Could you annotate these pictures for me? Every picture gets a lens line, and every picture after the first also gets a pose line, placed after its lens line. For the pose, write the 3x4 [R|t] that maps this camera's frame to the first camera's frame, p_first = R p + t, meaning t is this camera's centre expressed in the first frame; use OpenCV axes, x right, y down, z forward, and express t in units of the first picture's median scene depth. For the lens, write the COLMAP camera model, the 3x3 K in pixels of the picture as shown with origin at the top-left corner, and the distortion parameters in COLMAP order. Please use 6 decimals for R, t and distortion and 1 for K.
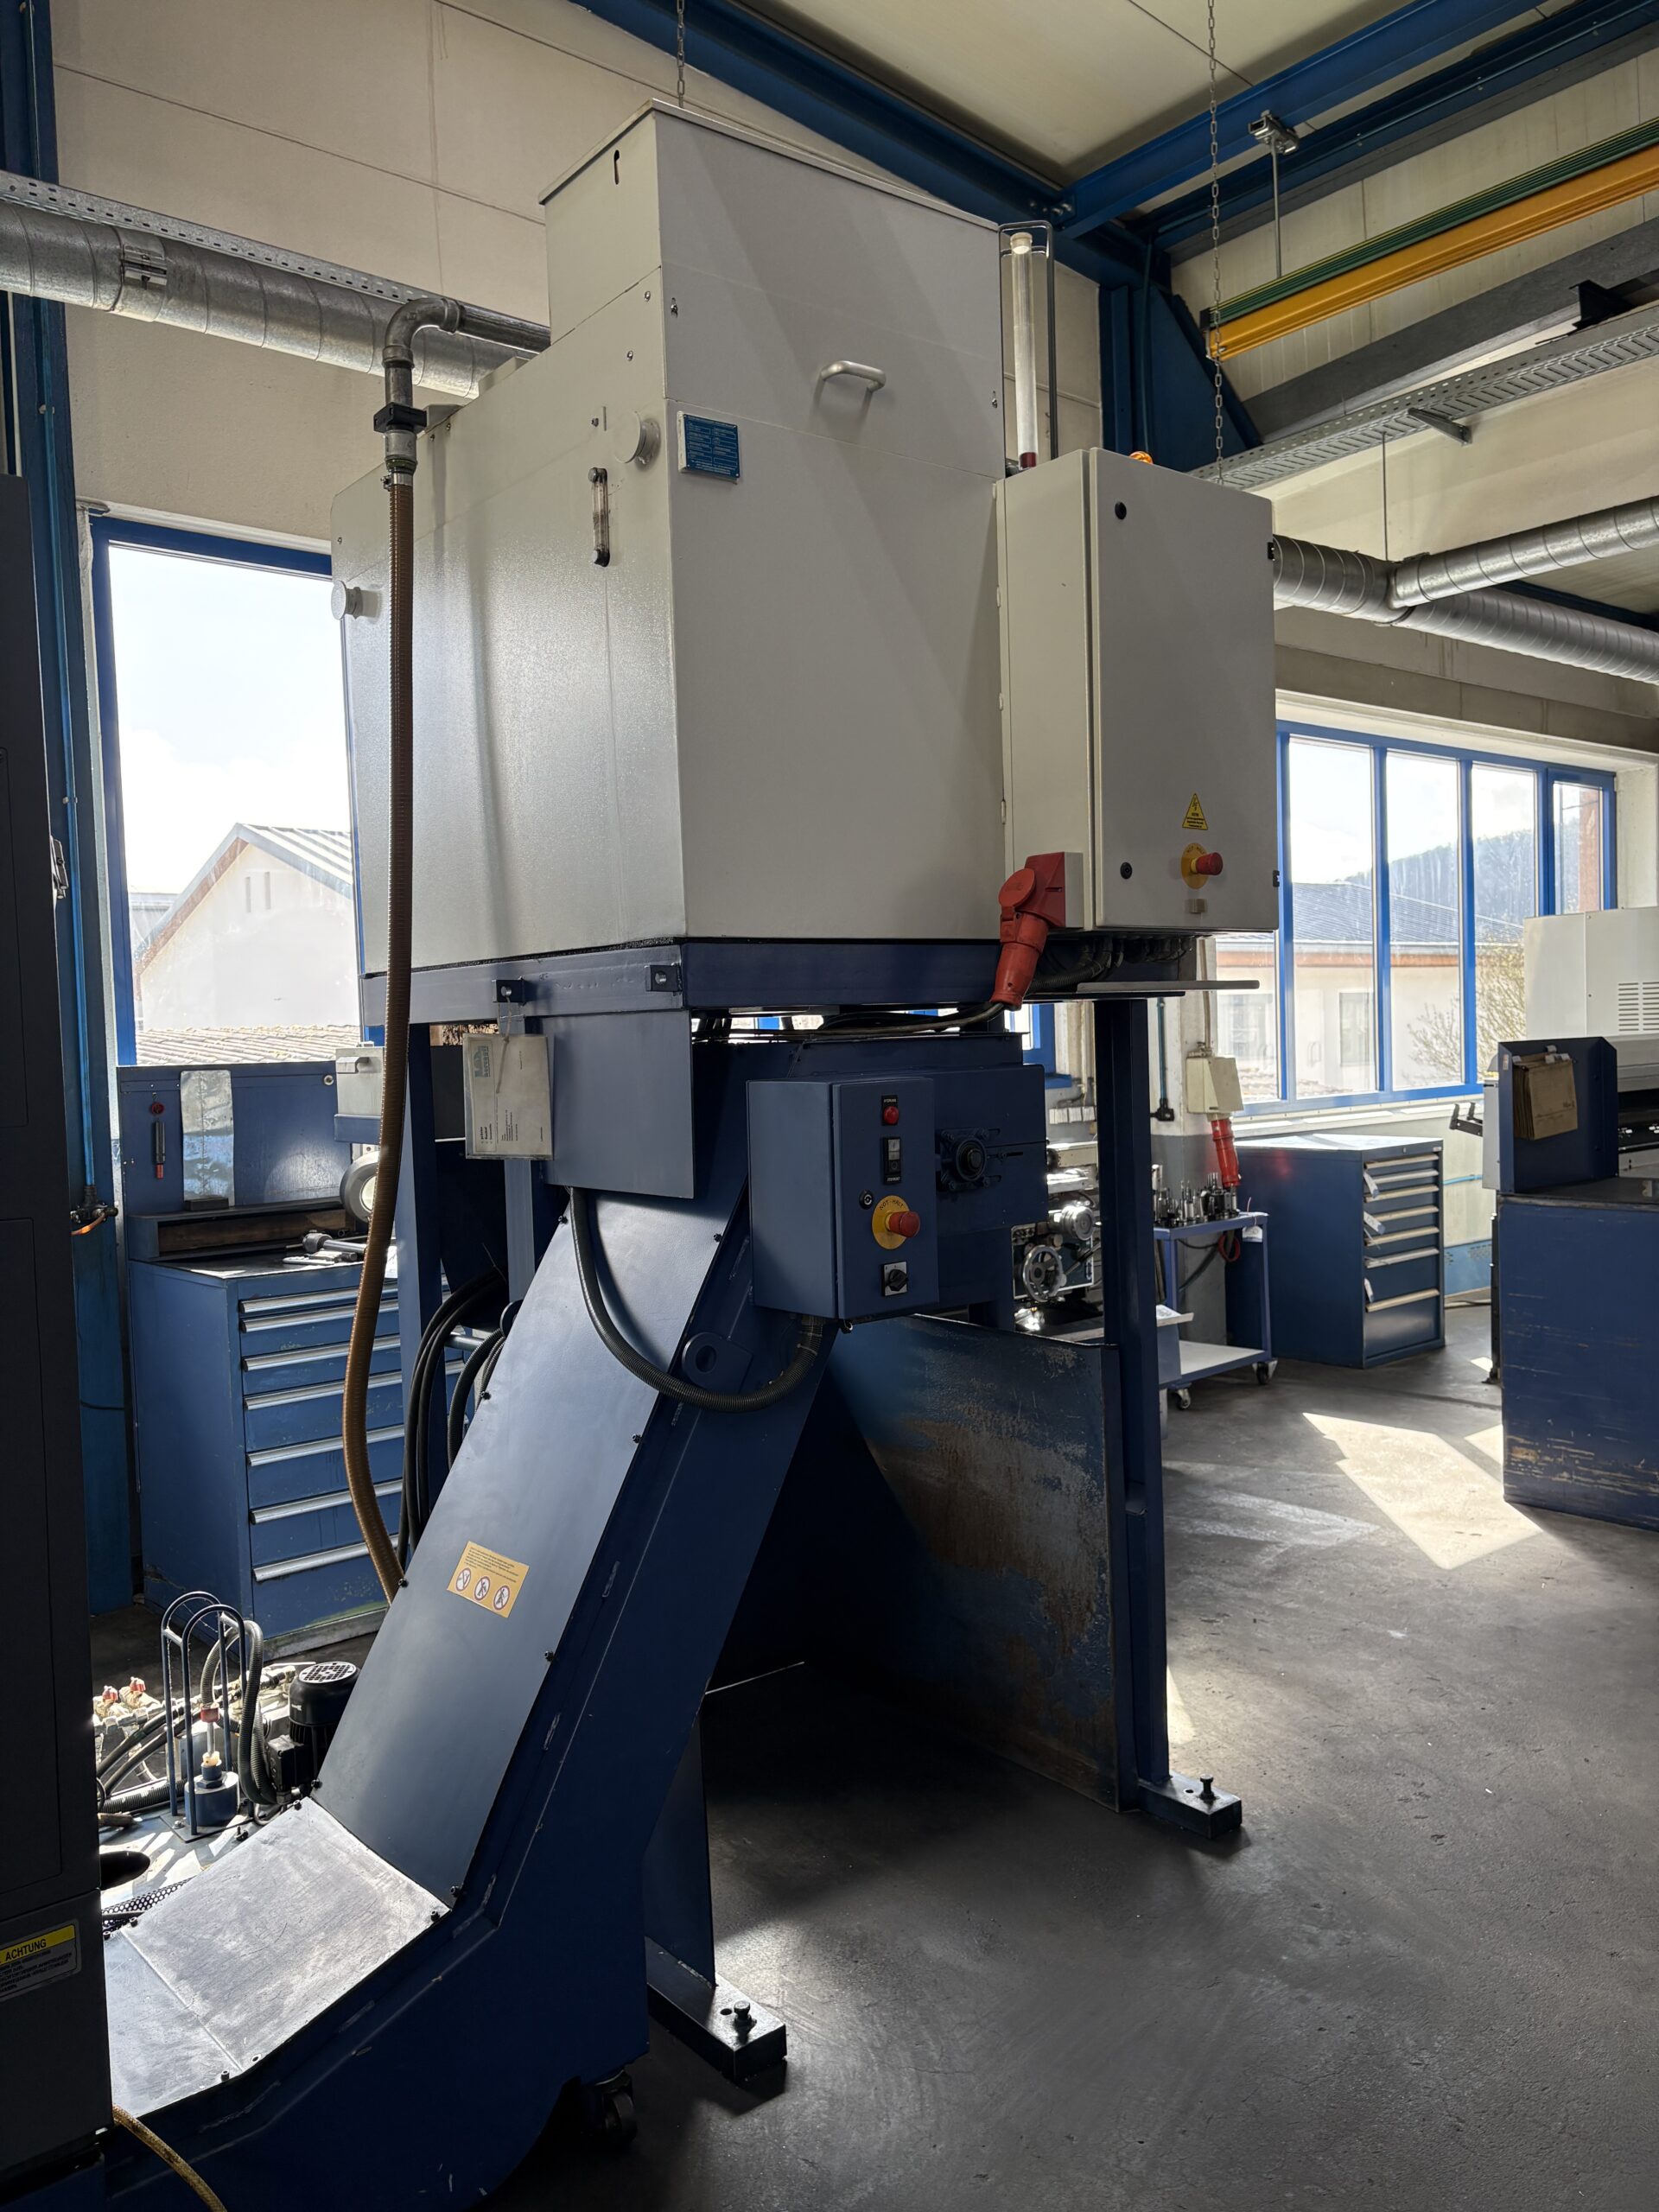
lens RADIAL K [[1681.3, 0, 827.5], [0, 1681.3, 1106.0], [0, 0, 1]] dist [0.045467, -0.053359]
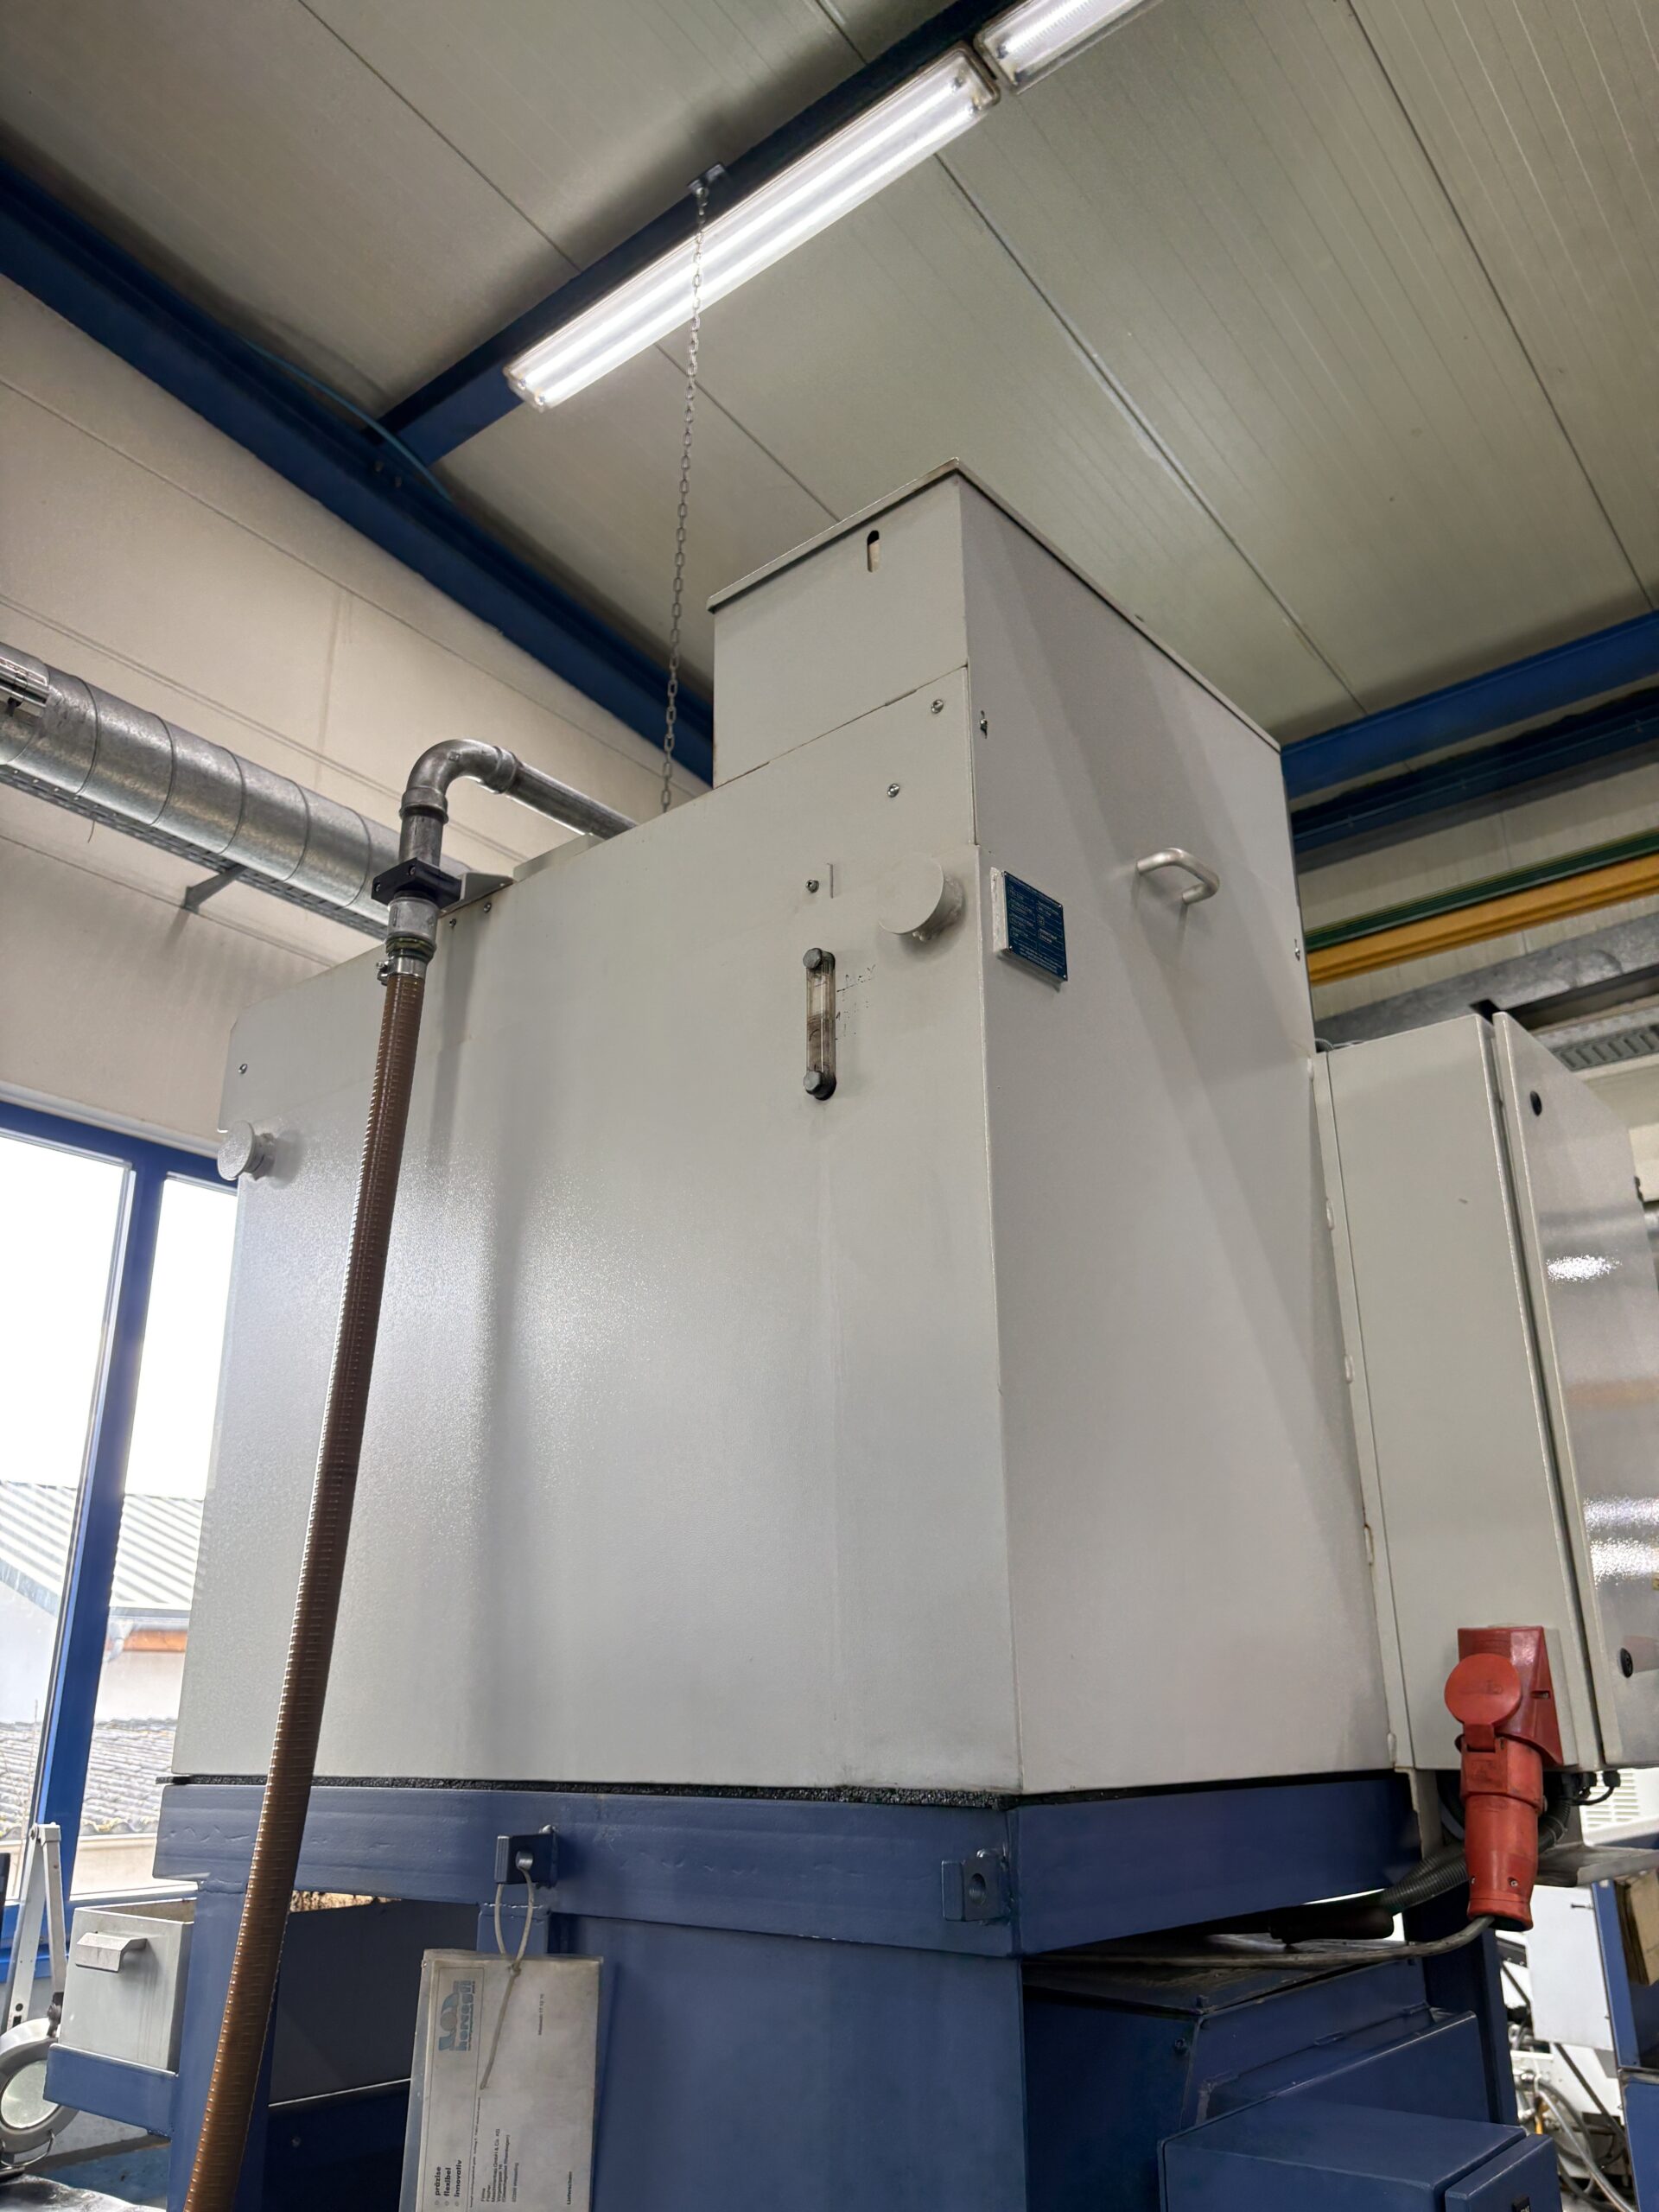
lens RADIAL K [[1681.3, 0, 827.5], [0, 1681.3, 1106.0], [0, 0, 1]] dist [0.045467, -0.053359]
pose [[0.980496, 0.091178, 0.174111, -0.204882], [-0.017484, 0.922833, -0.384804, -0.081392], [-0.195761, 0.374254, 0.906428, 0.415148]]
